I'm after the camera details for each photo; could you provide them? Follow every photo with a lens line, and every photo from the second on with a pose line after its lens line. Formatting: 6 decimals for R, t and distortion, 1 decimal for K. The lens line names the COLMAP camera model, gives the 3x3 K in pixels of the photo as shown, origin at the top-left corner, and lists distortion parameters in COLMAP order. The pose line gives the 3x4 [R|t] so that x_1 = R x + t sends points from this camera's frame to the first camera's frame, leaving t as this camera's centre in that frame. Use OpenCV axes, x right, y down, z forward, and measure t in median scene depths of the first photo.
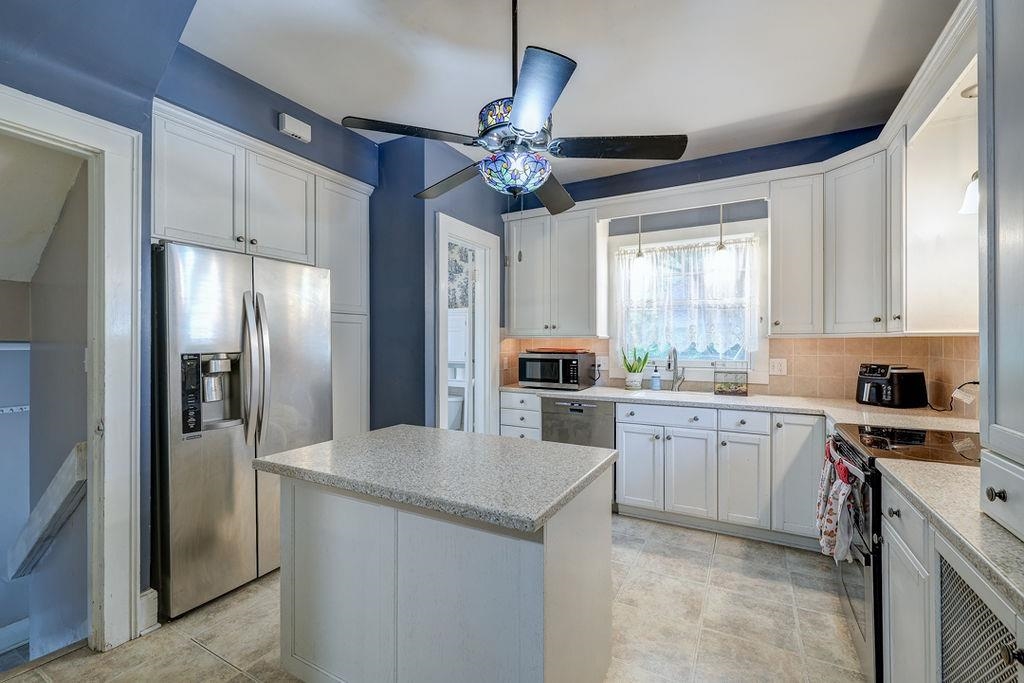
lens RADIAL K [[430.8, 0, 508.0], [0, 430.8, 341.5], [0, 0, 1]] dist [-0.000627, -0.000173]
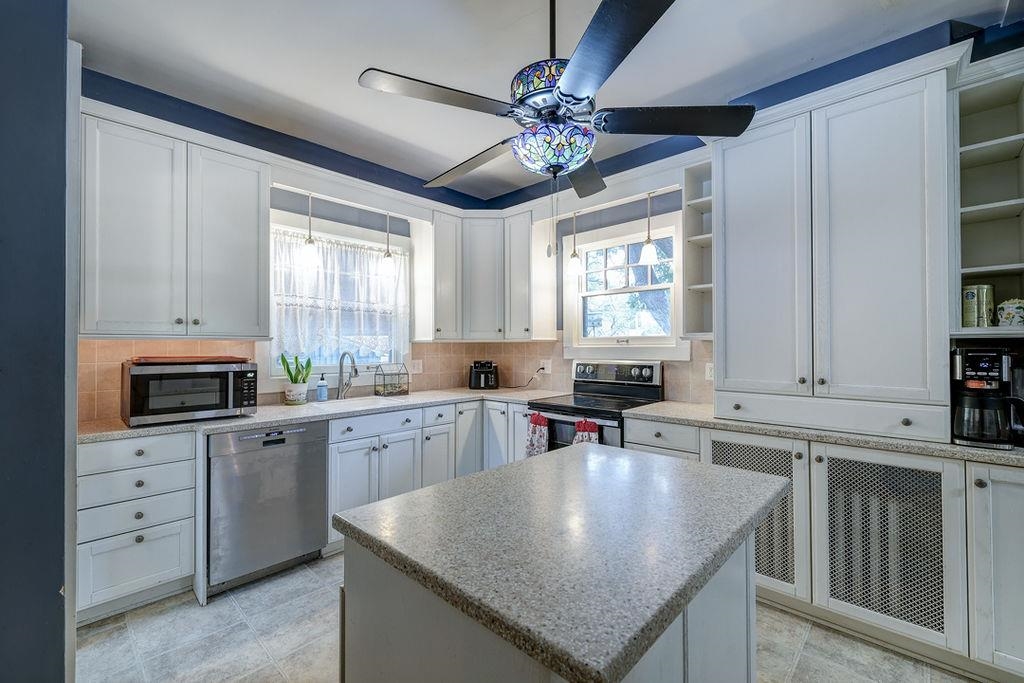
lens RADIAL K [[430.8, 0, 511.2], [0, 430.8, 342.7], [0, 0, 1]] dist [-0.000627, -0.000173]
pose [[0.248154, 0.006920, 0.968696, -0.426995], [0.001576, 0.999970, -0.007548, 0.002142], [-0.968719, 0.003400, 0.248136, 0.437187]]
